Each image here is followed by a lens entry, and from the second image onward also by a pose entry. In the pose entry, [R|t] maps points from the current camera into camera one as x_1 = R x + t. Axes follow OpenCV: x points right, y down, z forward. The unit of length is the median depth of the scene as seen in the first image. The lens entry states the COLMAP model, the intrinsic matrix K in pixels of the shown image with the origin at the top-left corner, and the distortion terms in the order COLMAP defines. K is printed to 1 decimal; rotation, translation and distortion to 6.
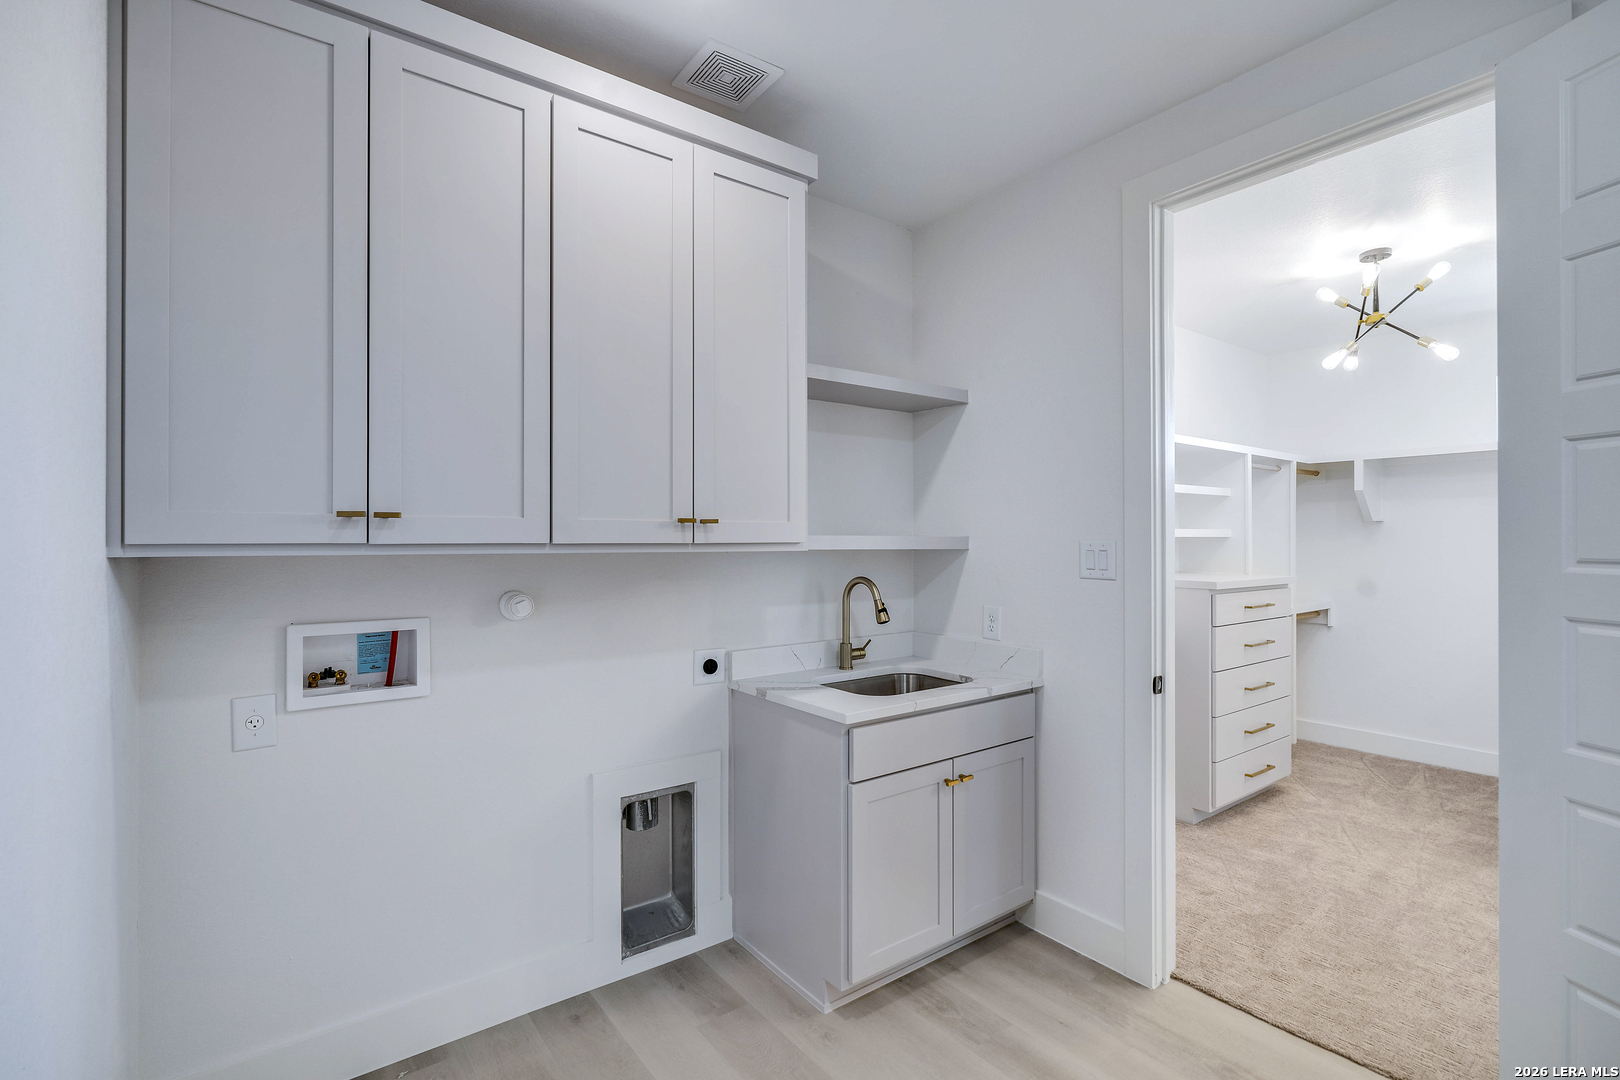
lens RADIAL K [[741.3, 0, 809.5], [0, 741.3, 539.9], [0, 0, 1]] dist [0.000223, 0.001204]
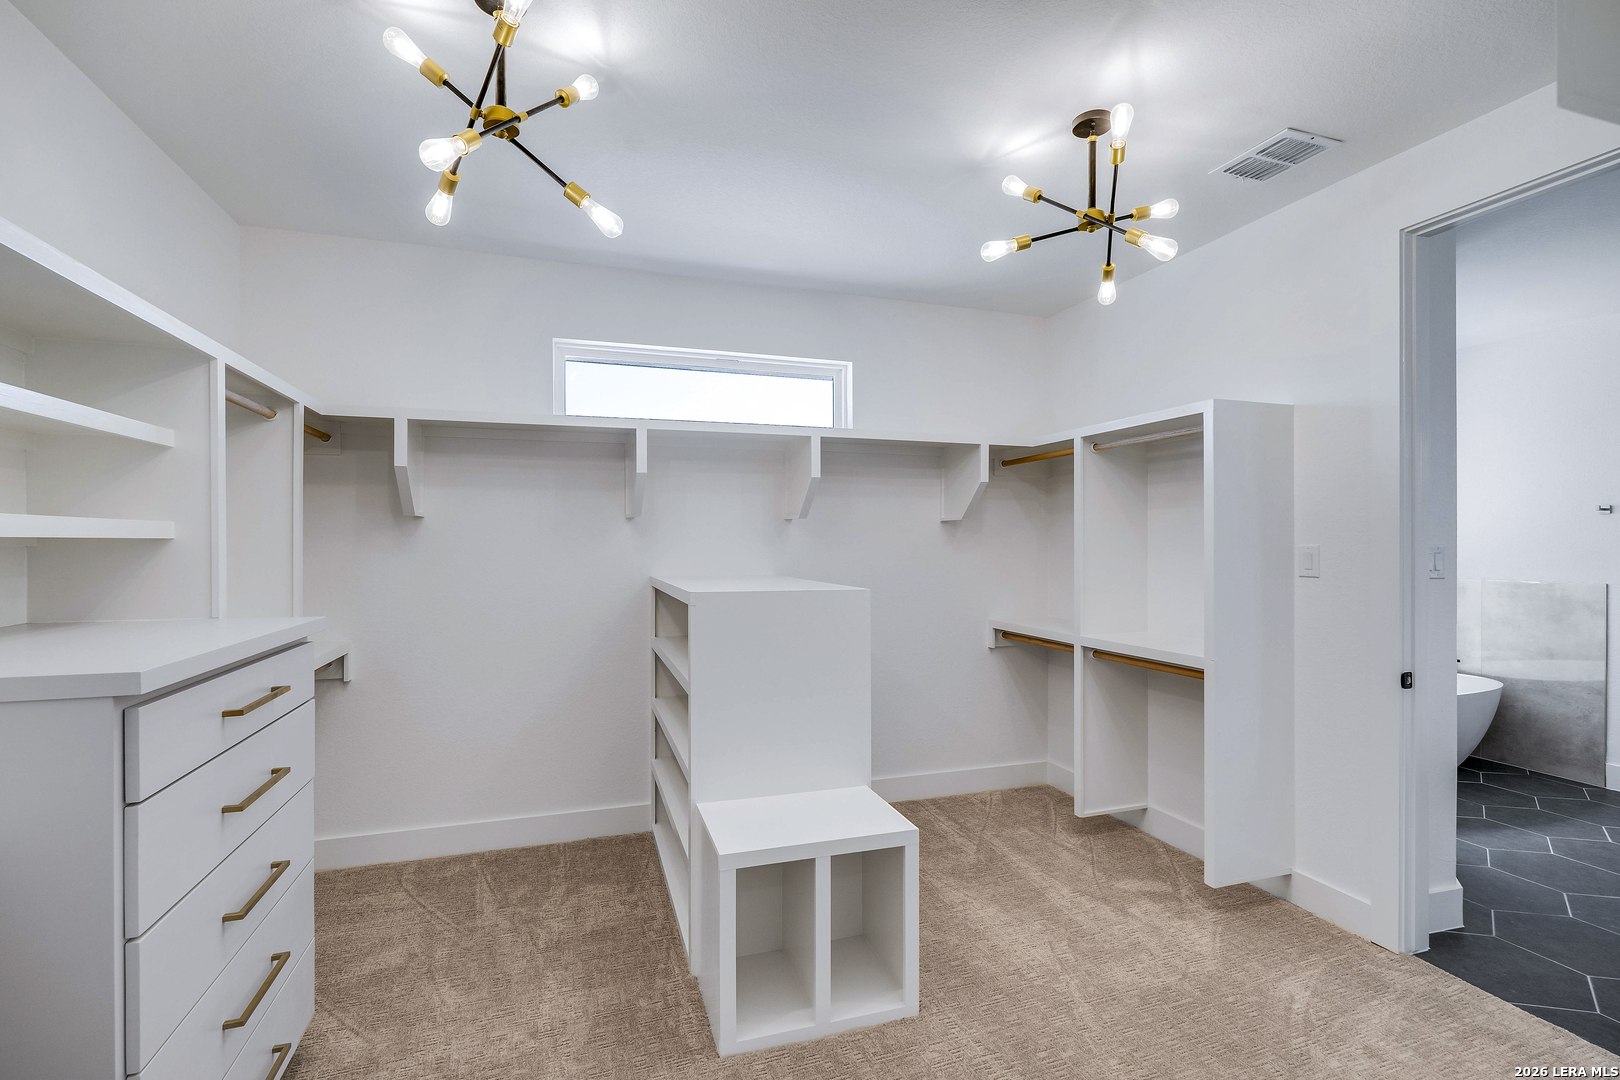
lens RADIAL K [[741.3, 0, 809.4], [0, 741.3, 543.0], [0, 0, 1]] dist [0.000223, 0.001204]
pose [[0.322144, 0.000393, 0.946691, 0.274233], [0.002212, 0.999997, -0.001168, -0.000227], [-0.946688, 0.002470, 0.322142, 0.504514]]
